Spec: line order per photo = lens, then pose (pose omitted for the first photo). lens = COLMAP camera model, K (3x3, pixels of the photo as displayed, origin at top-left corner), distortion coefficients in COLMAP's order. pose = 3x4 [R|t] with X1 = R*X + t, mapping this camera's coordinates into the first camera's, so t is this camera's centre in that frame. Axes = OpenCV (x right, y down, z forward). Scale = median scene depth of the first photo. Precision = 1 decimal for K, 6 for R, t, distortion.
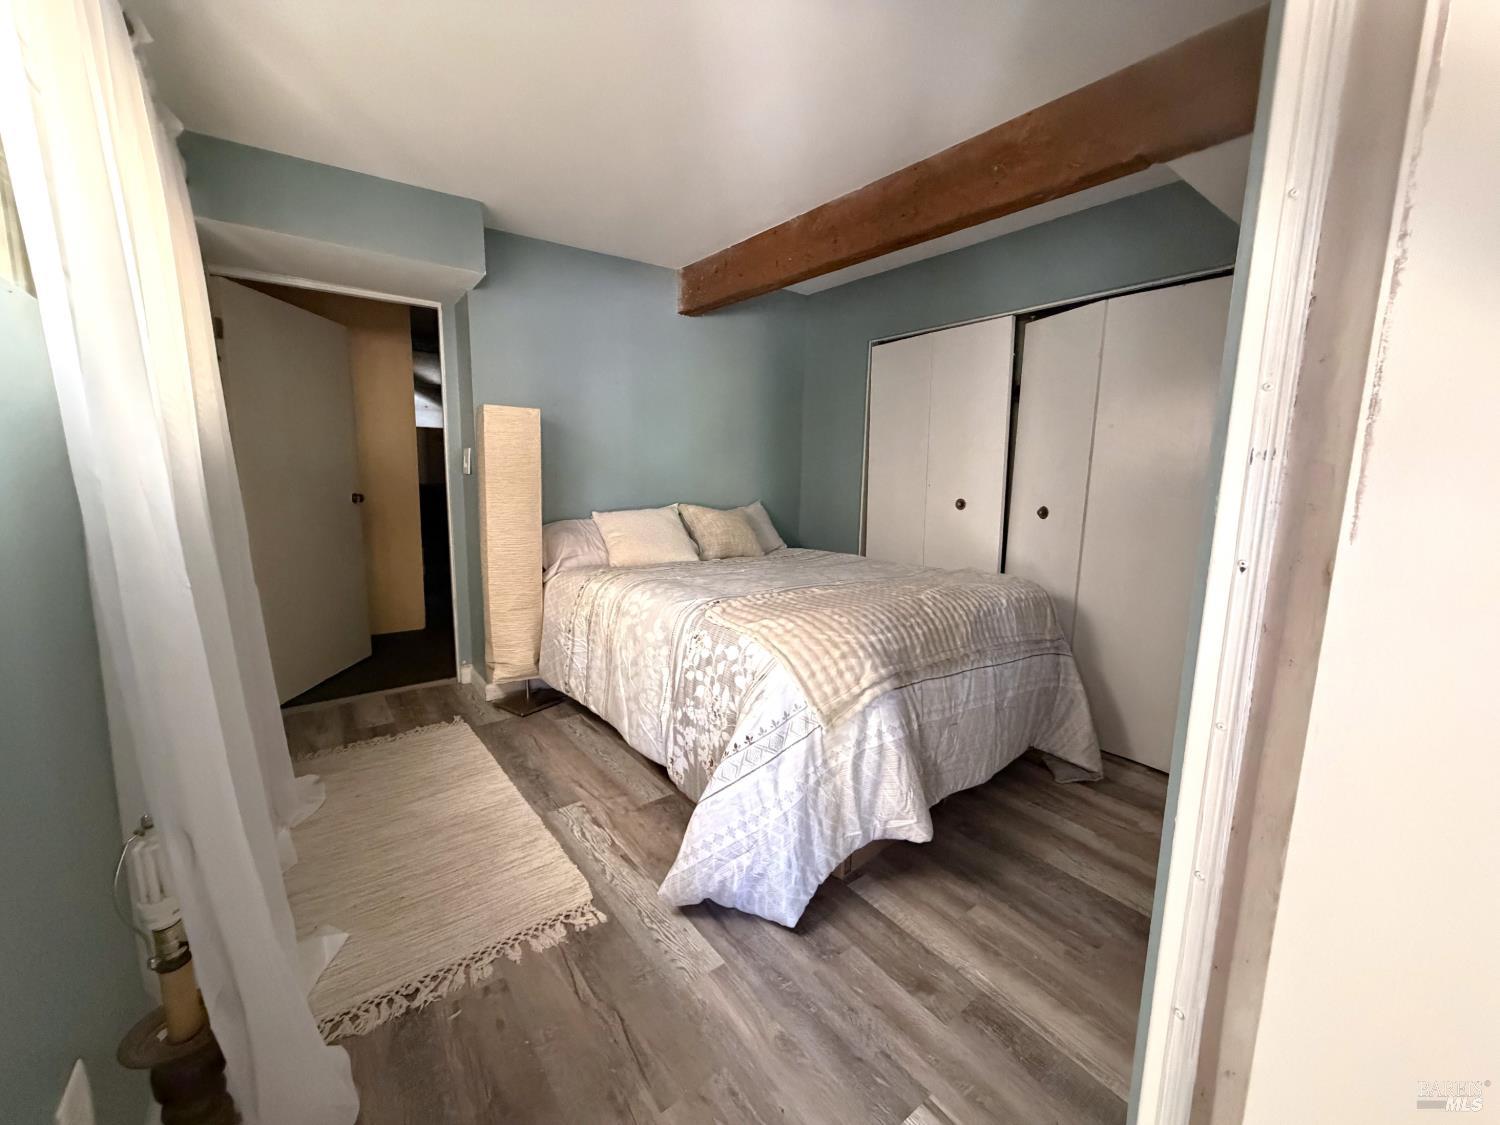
lens RADIAL K [[598.2, 0, 748.5], [0, 598.2, 567.6], [0, 0, 1]] dist [0.000855, 0.000071]
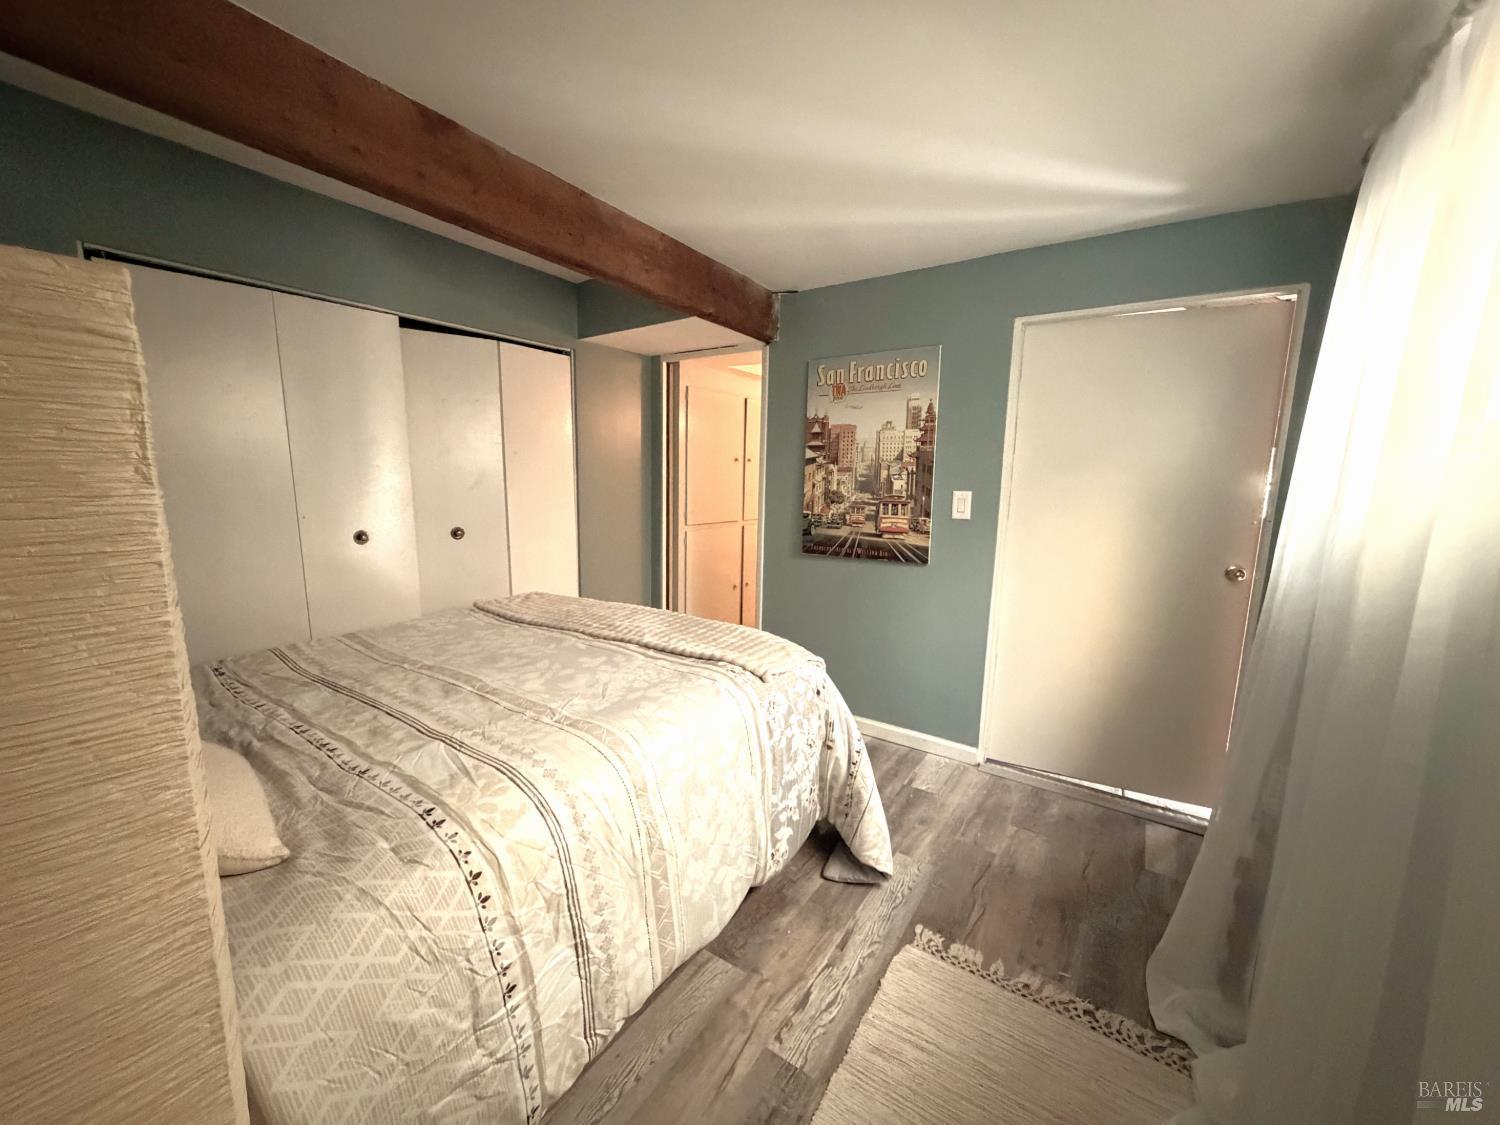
lens RADIAL K [[598.2, 0, 746.5], [0, 598.2, 565.3], [0, 0, 1]] dist [0.000855, 0.000071]
pose [[-0.323152, -0.170133, 0.930928, -0.972962], [0.128080, 0.966793, 0.221147, -0.321431], [-0.937640, 0.190697, -0.290631, 1.375081]]
